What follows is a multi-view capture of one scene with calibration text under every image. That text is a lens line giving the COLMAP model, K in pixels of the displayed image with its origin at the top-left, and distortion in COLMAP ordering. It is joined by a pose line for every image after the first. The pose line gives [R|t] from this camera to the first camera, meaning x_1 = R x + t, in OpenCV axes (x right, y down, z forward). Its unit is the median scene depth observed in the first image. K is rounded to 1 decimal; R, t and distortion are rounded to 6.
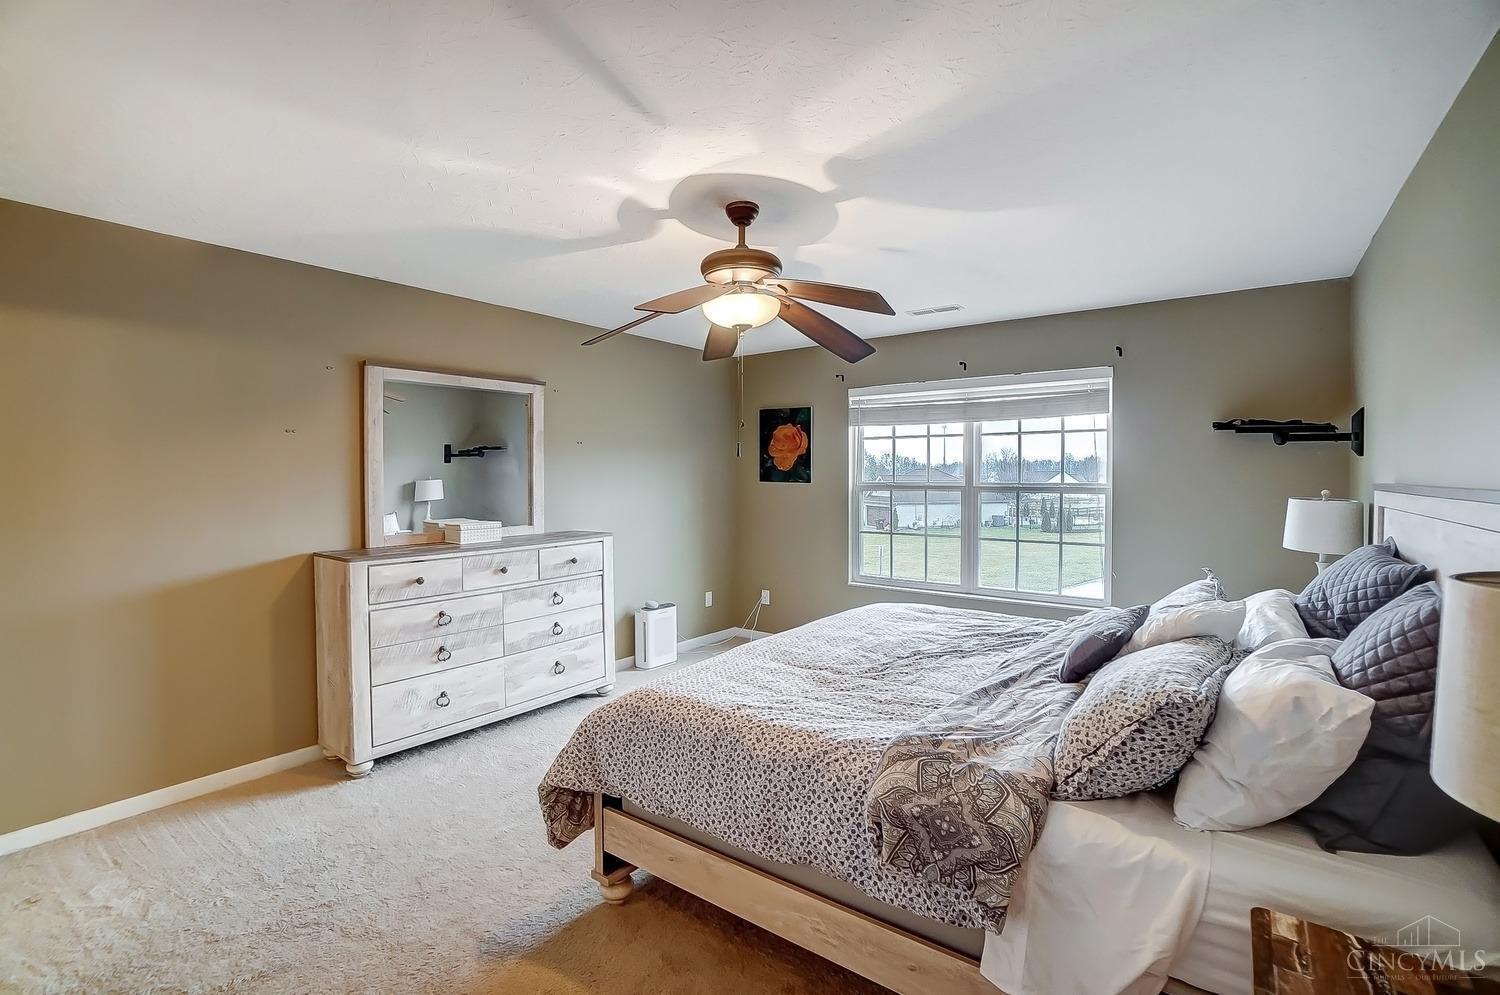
lens RADIAL K [[662.9, 0, 755.9], [0, 662.9, 484.6], [0, 0, 1]] dist [-0.035051, 0.000045]
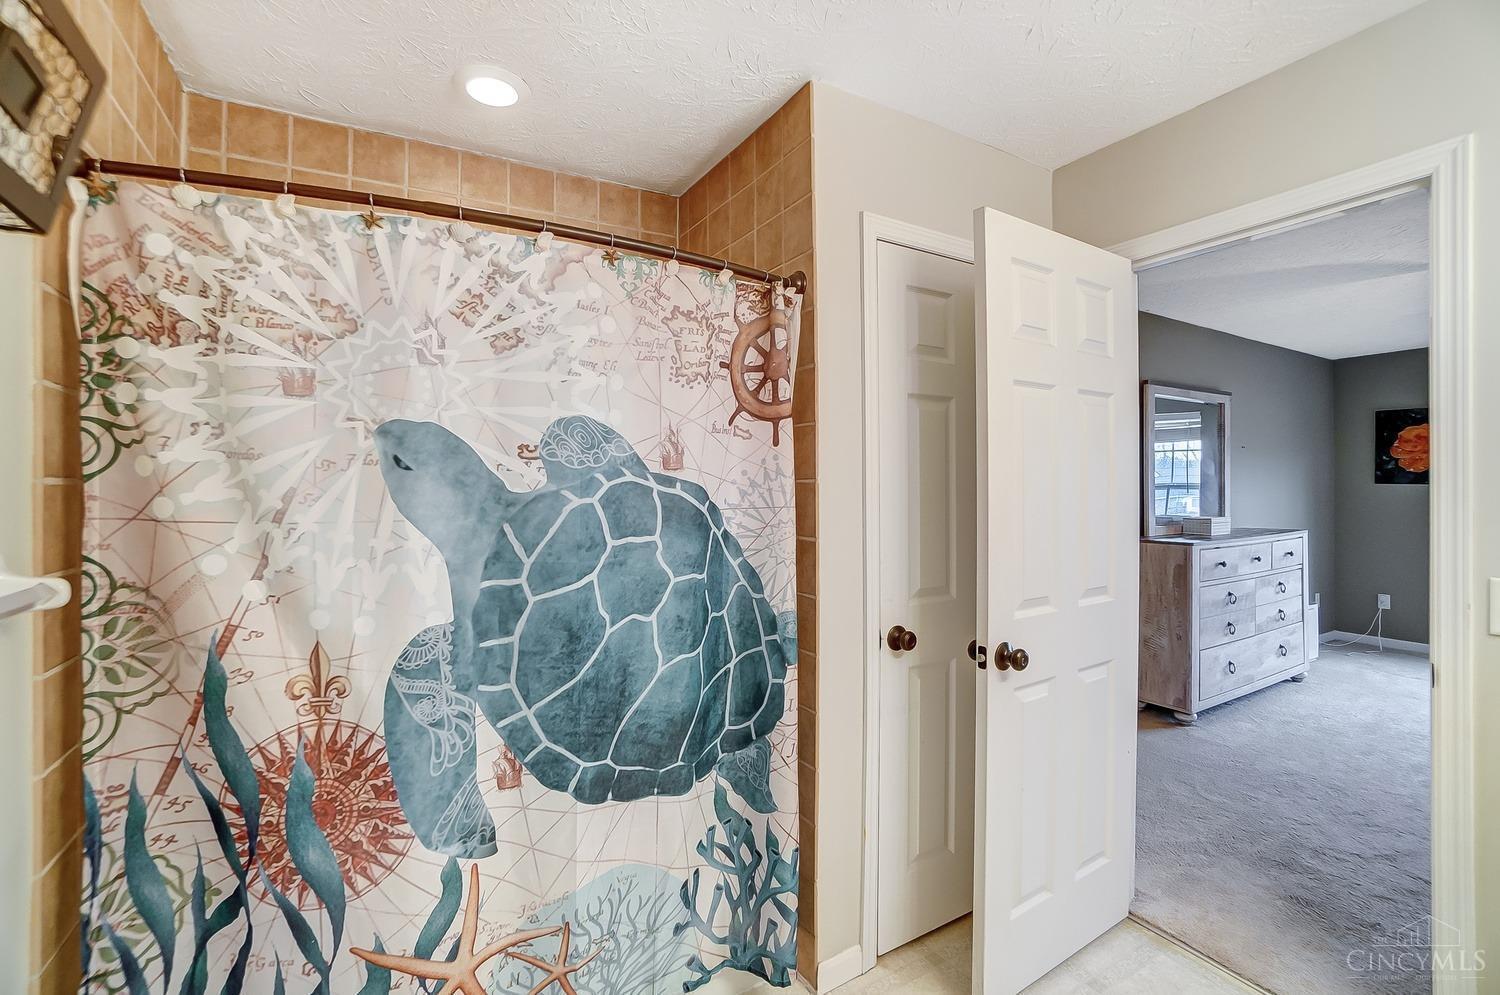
lens RADIAL K [[646.0, 0, 753.7], [0, 646.0, 486.6], [0, 0, 1]] dist [-0.031887, 0.000287]
pose [[0.923661, -0.001957, -0.383206, -0.711982], [-0.003082, 0.999917, -0.012536, 0.020352], [0.383199, 0.012760, 0.923578, -0.314553]]
